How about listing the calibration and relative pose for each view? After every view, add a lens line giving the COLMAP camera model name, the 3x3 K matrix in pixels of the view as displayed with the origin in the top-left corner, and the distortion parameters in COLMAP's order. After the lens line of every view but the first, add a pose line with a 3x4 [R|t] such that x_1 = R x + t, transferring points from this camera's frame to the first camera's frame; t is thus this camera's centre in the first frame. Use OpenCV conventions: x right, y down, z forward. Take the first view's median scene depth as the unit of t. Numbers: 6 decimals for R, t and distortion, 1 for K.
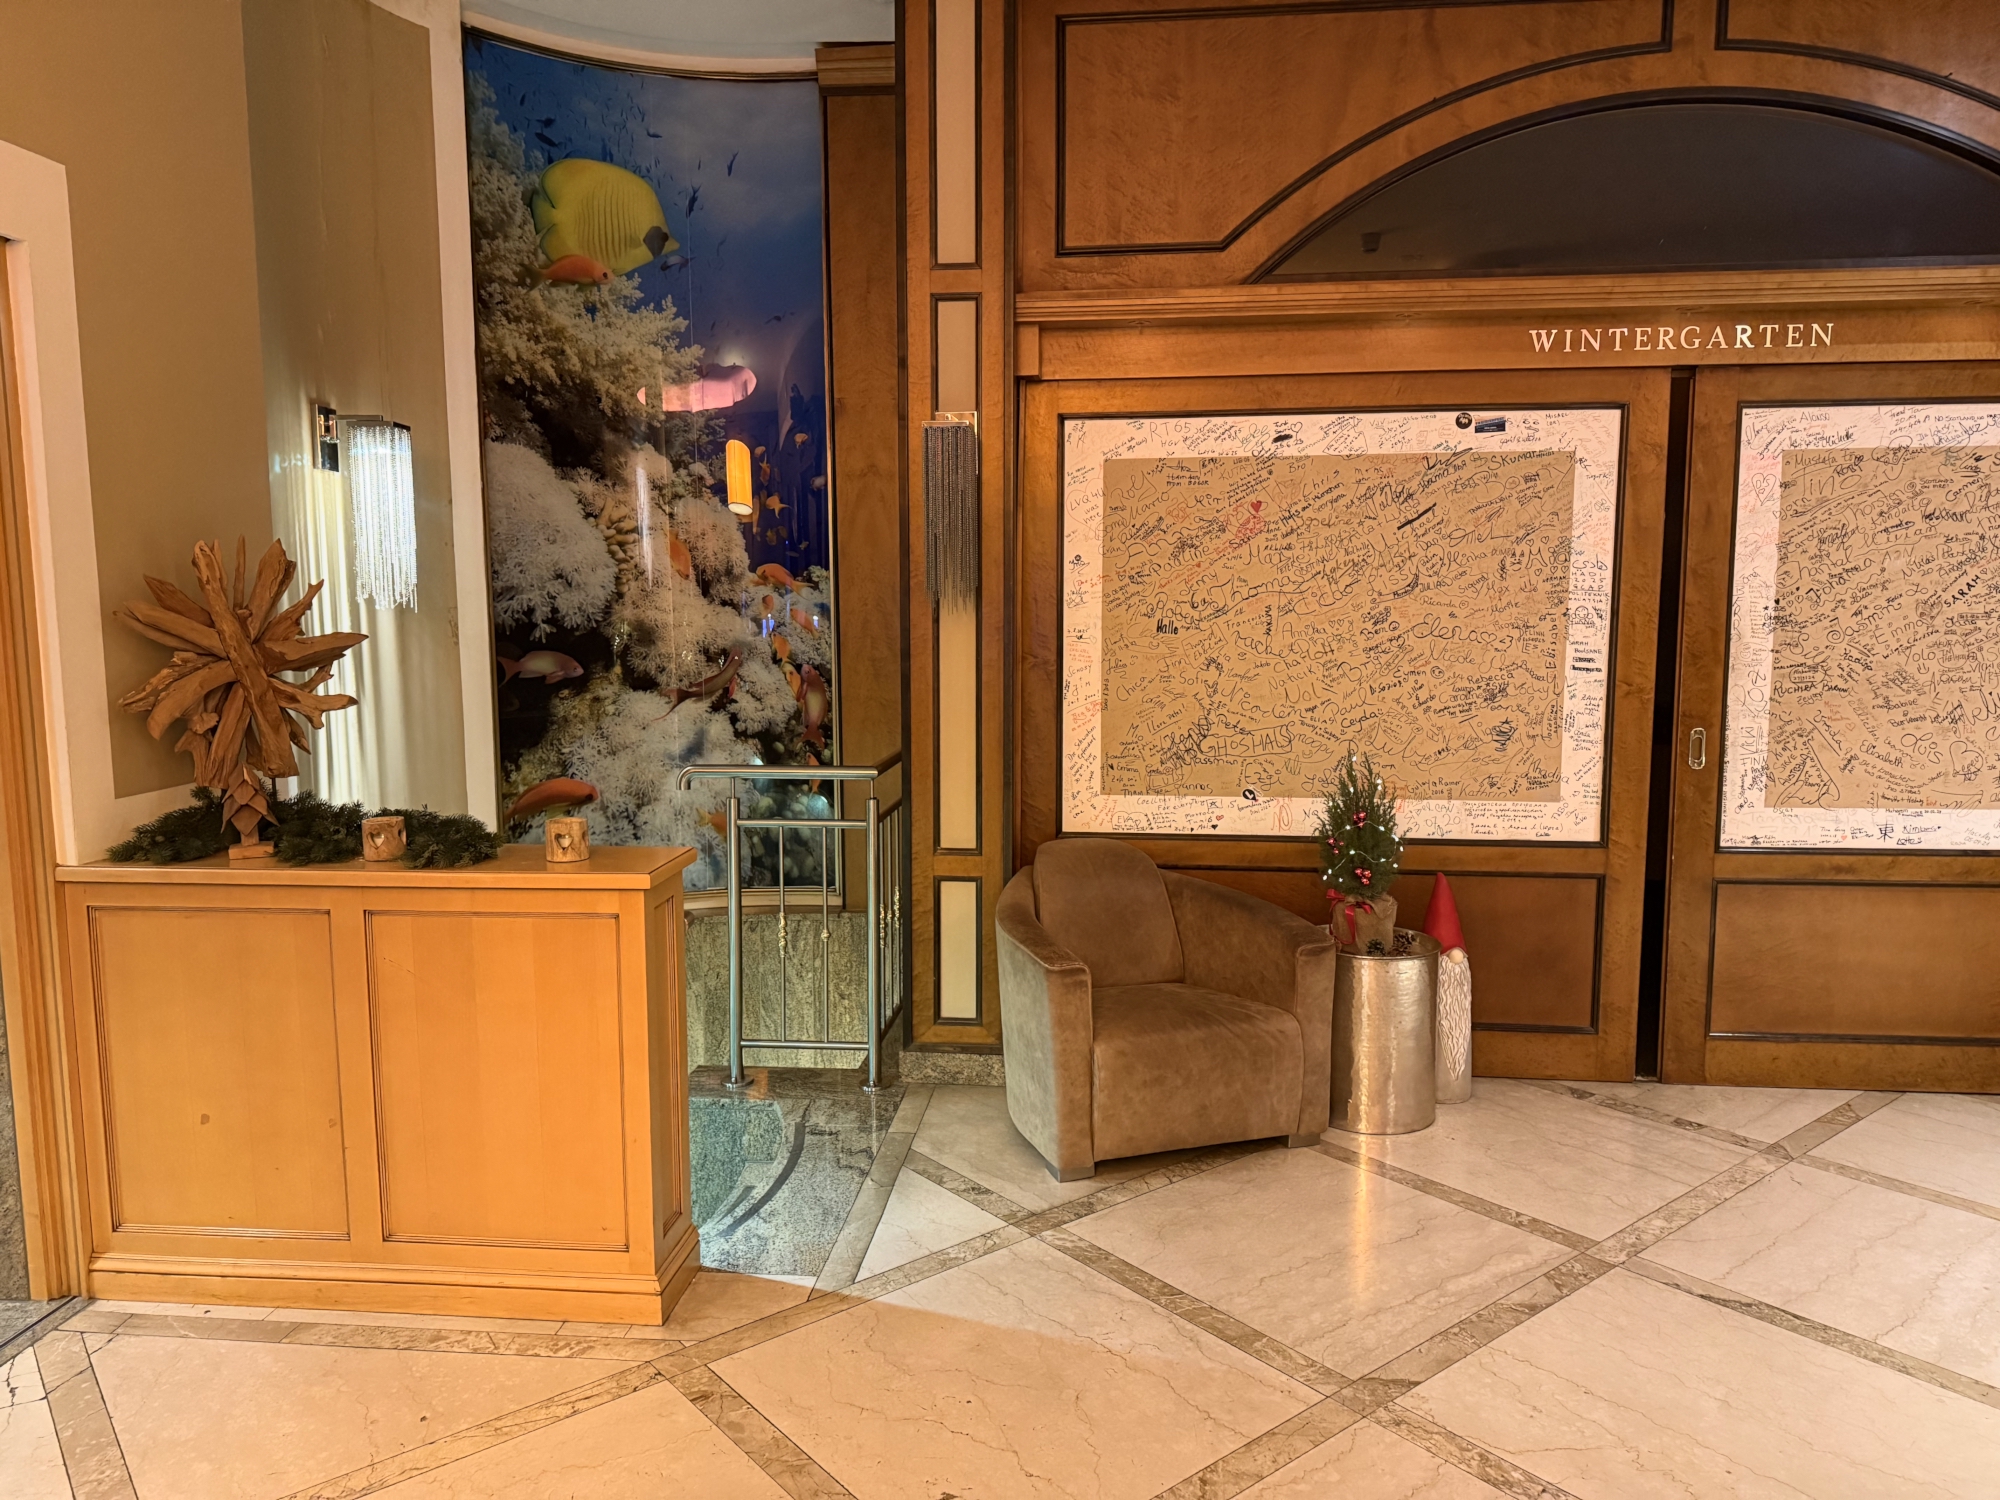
lens RADIAL K [[1416.2, 0, 1002.9], [0, 1416.2, 736.1], [0, 0, 1]] dist [0.044640, -0.037345]
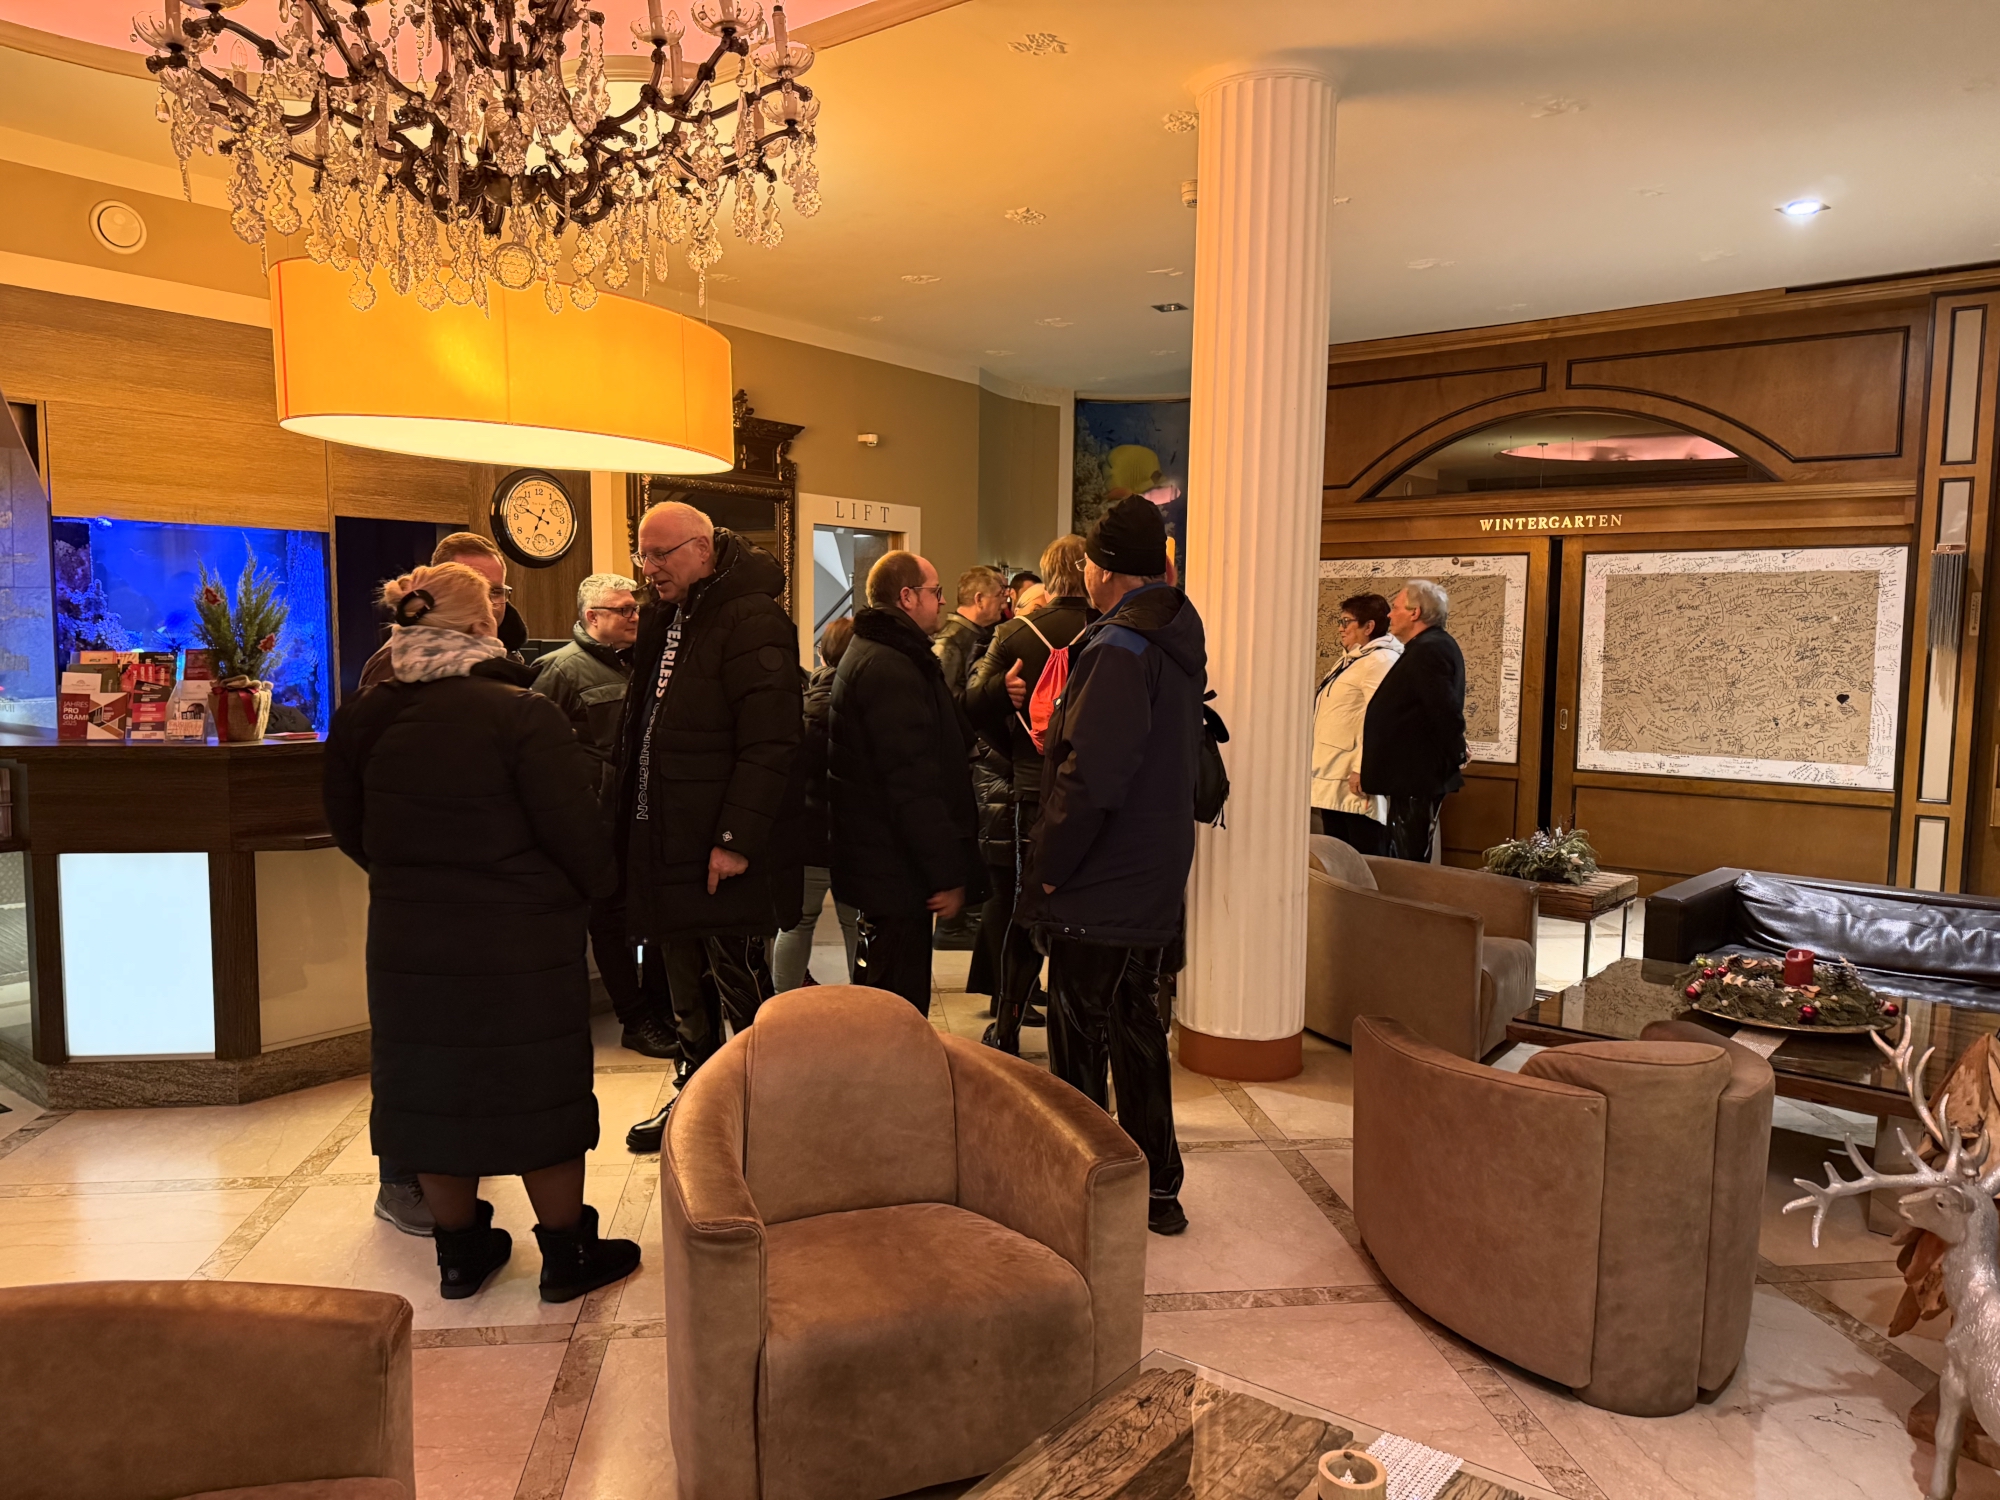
lens RADIAL K [[1416.2, 0, 1003.9], [0, 1416.2, 750.3], [0, 0, 1]] dist [0.044640, -0.037345]
pose [[0.844211, 0.059003, -0.532754, 0.904921], [-0.072870, 0.997329, -0.005016, 0.122466], [0.531035, 0.043056, 0.846255, -1.157698]]
